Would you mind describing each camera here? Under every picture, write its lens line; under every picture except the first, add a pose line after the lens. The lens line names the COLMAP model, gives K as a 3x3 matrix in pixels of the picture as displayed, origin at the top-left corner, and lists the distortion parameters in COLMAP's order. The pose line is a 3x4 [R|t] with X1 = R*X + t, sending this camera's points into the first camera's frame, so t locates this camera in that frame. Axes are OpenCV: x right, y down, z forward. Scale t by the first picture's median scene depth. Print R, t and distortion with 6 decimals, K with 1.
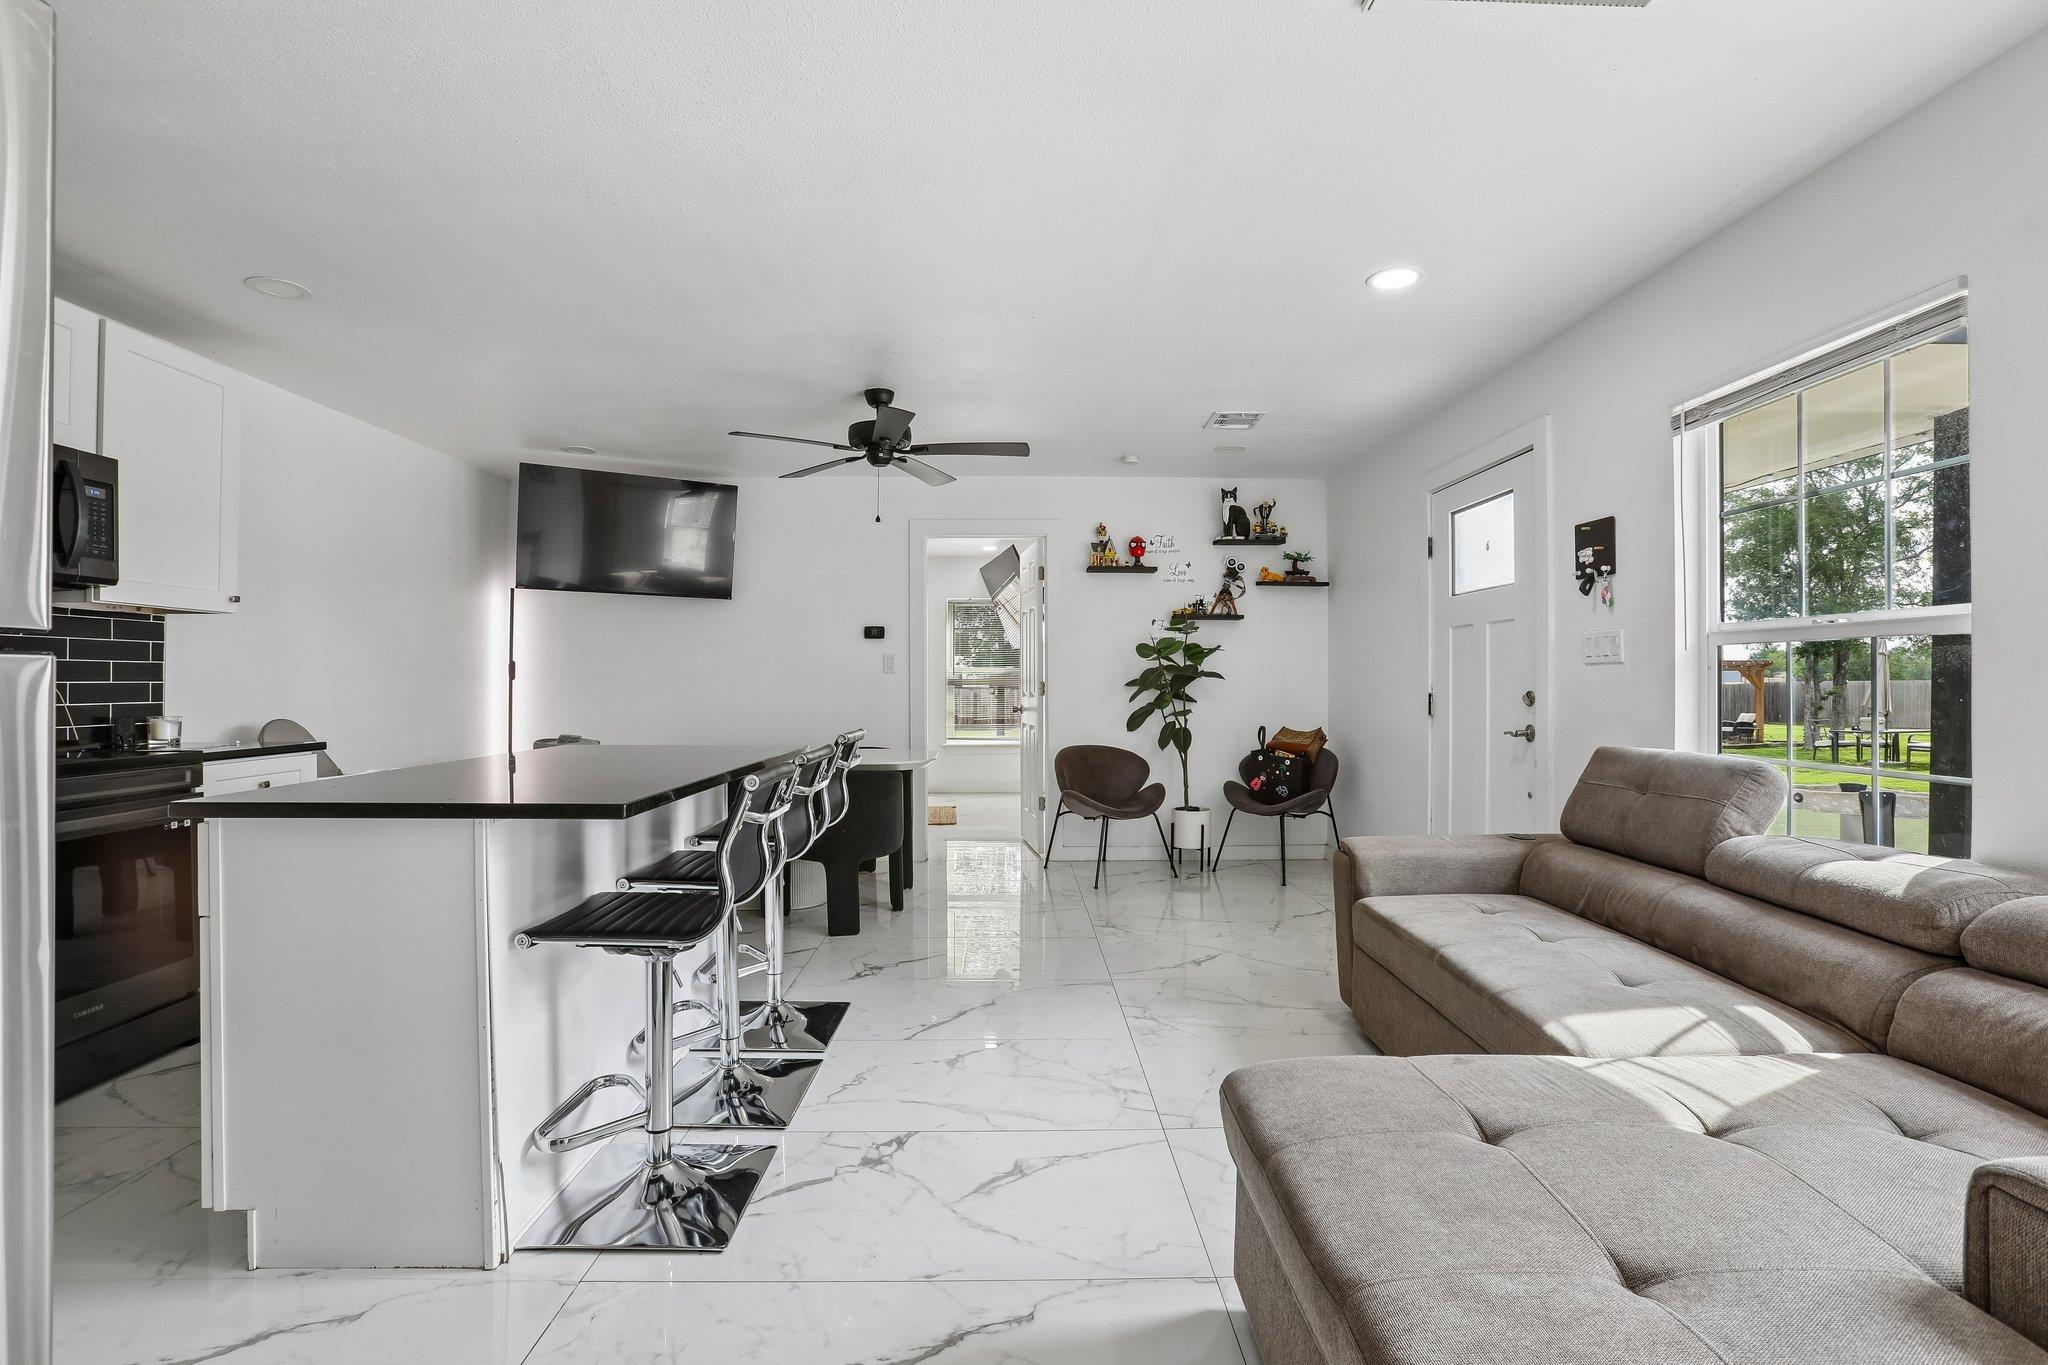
lens RADIAL K [[934.8, 0, 1028.1], [0, 934.8, 676.0], [0, 0, 1]] dist [-0.060671, 0.018797]
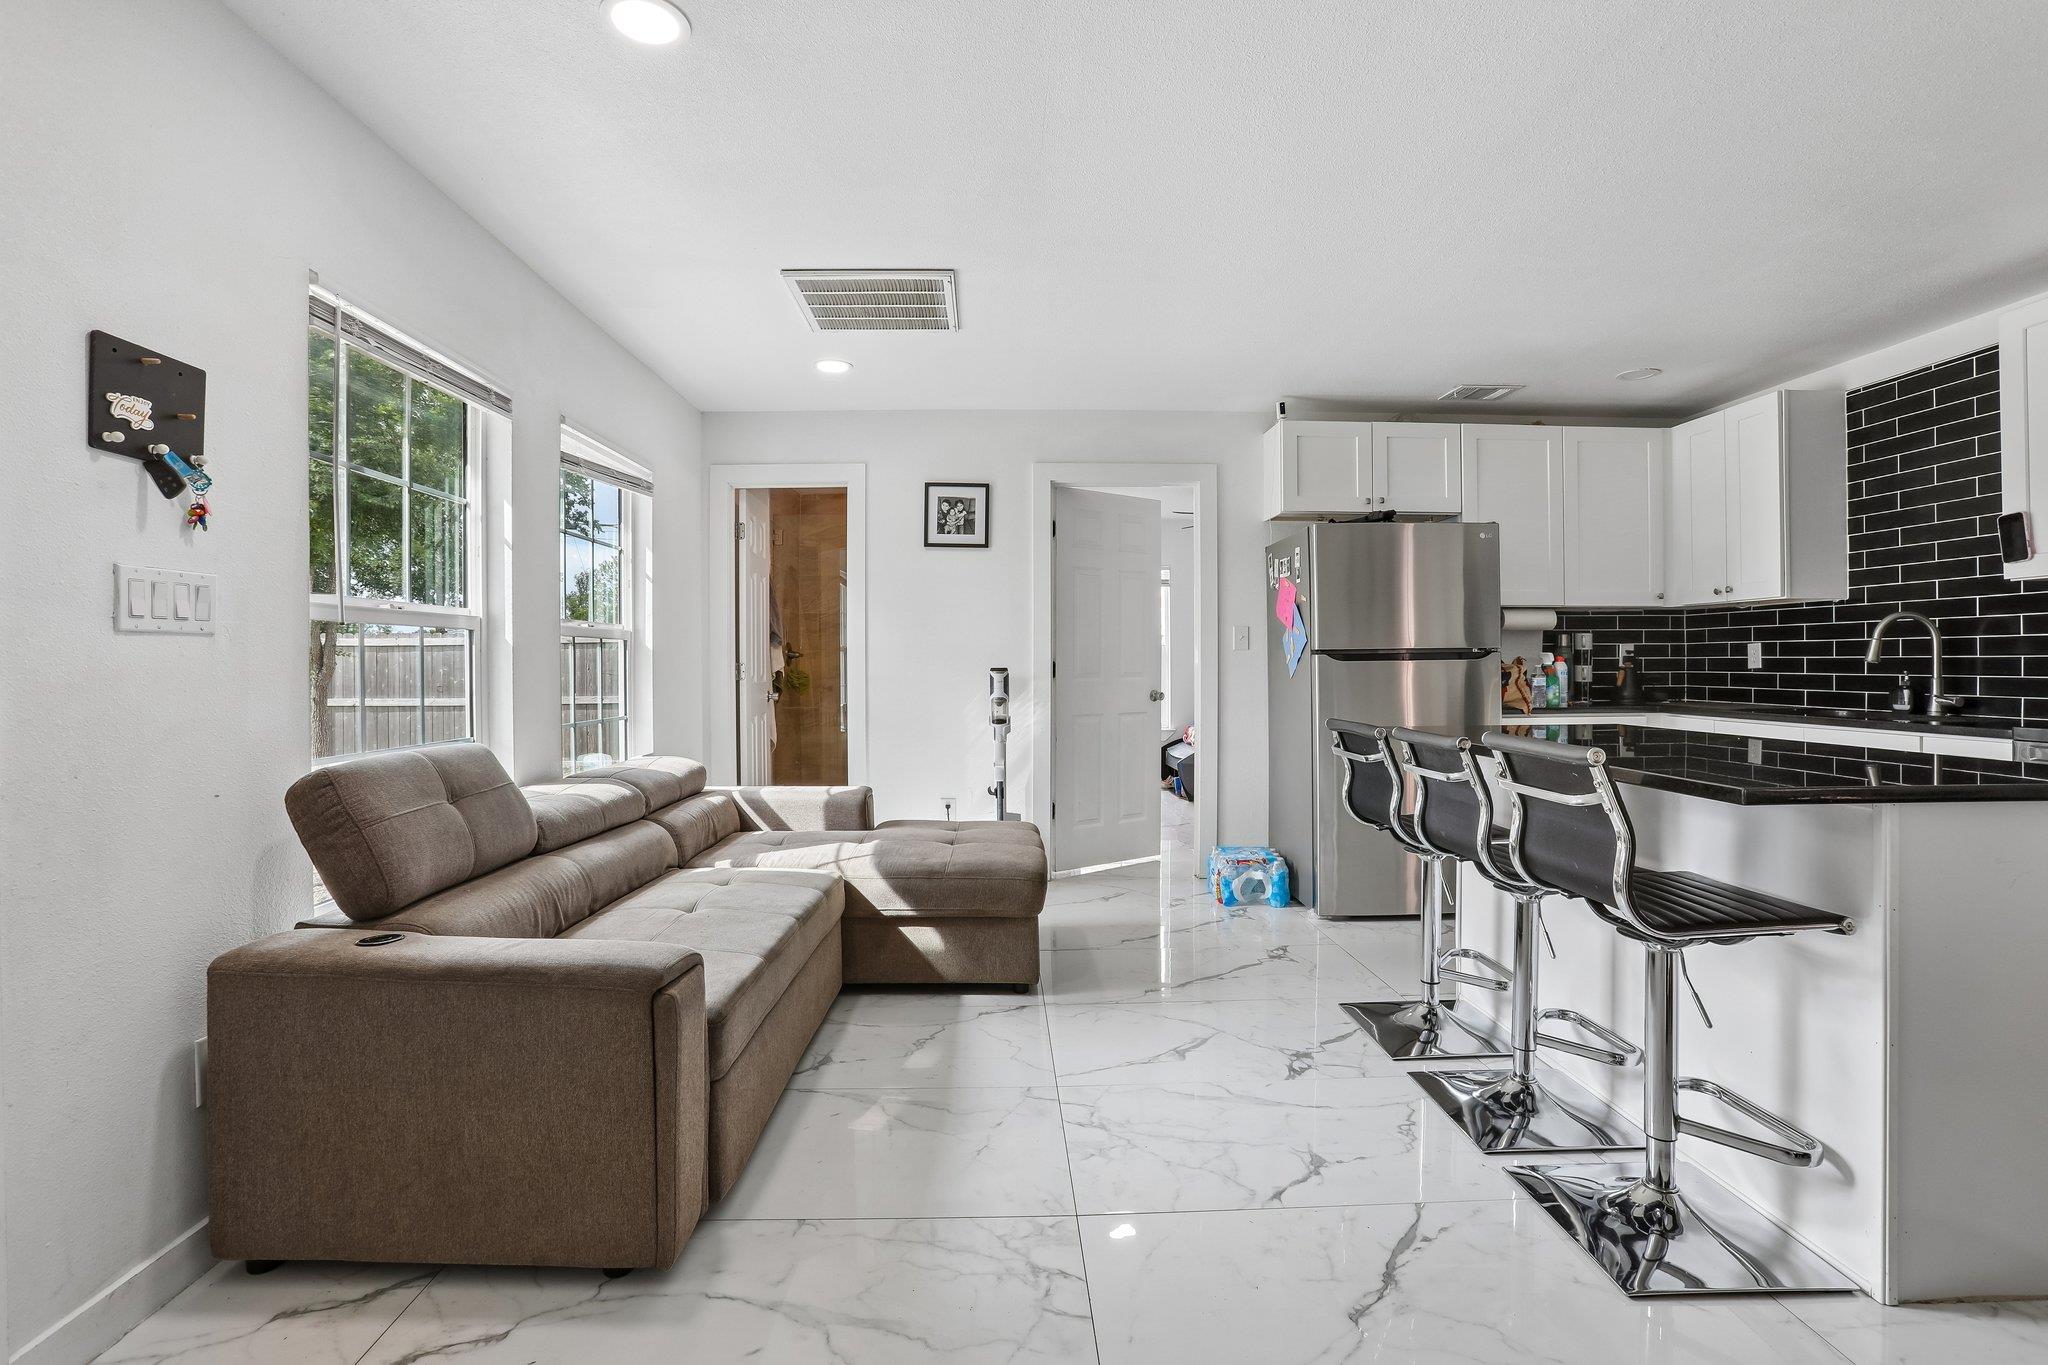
lens RADIAL K [[934.8, 0, 1018.2], [0, 934.8, 671.3], [0, 0, 1]] dist [-0.060671, 0.018797]
pose [[-0.999964, 0.007988, -0.002907, 0.121524], [0.007983, 0.999967, 0.001802, 0.010191], [0.002921, 0.001779, -0.999994, 1.313563]]
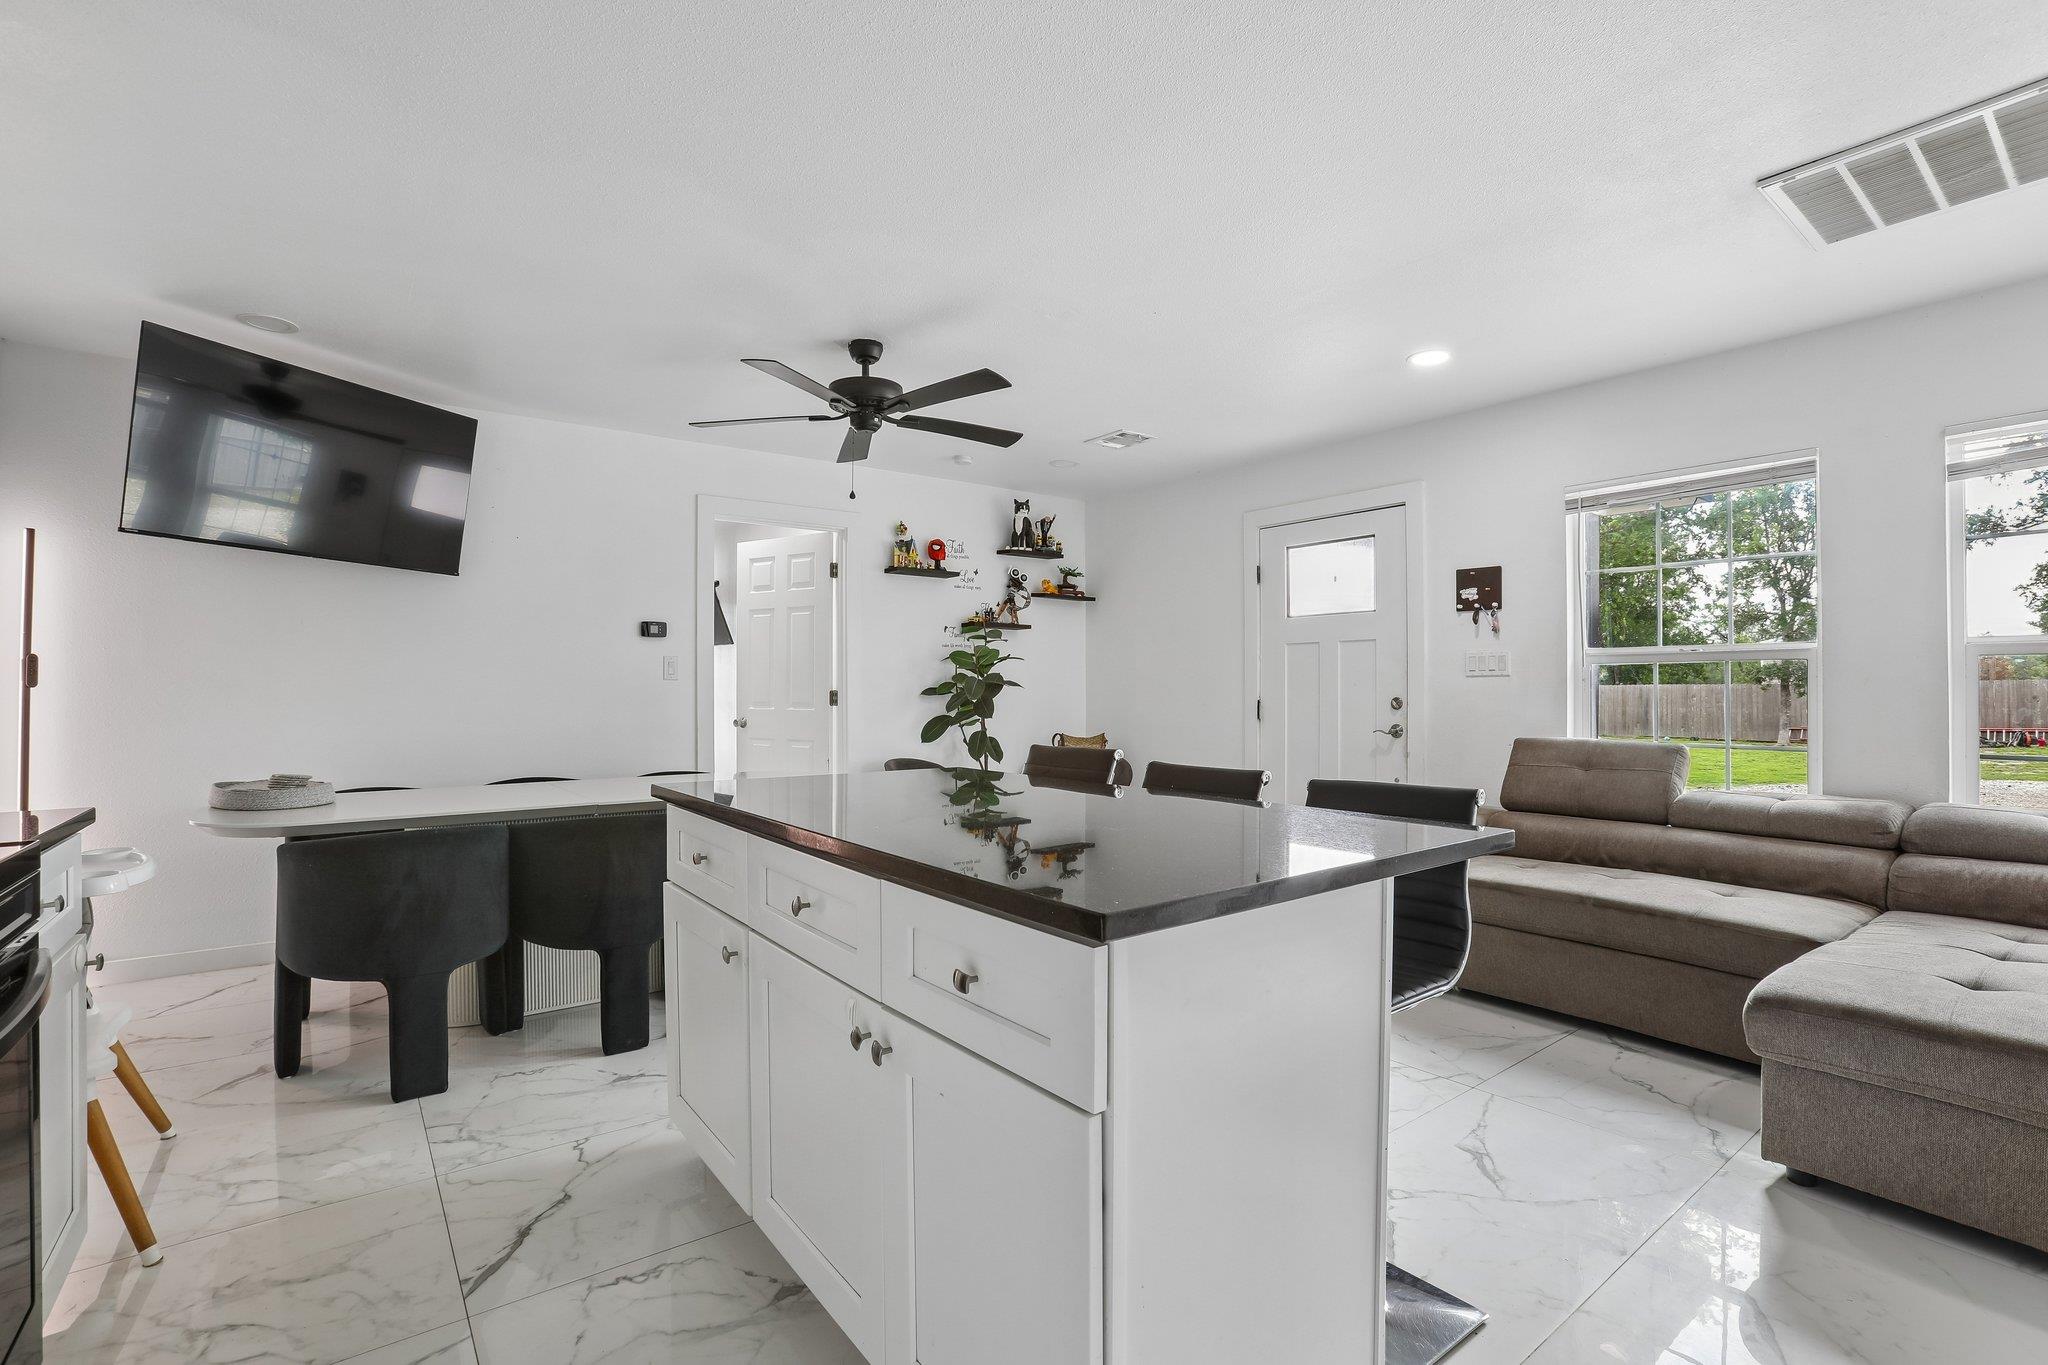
lens RADIAL K [[934.8, 0, 1028.0], [0, 934.8, 685.3], [0, 0, 1]] dist [-0.060671, 0.018797]
pose [[0.806991, 0.000776, 0.590563, -0.608967], [-0.002084, 0.999997, 0.001533, -0.000271], [-0.590560, -0.002467, 0.806990, 0.270143]]
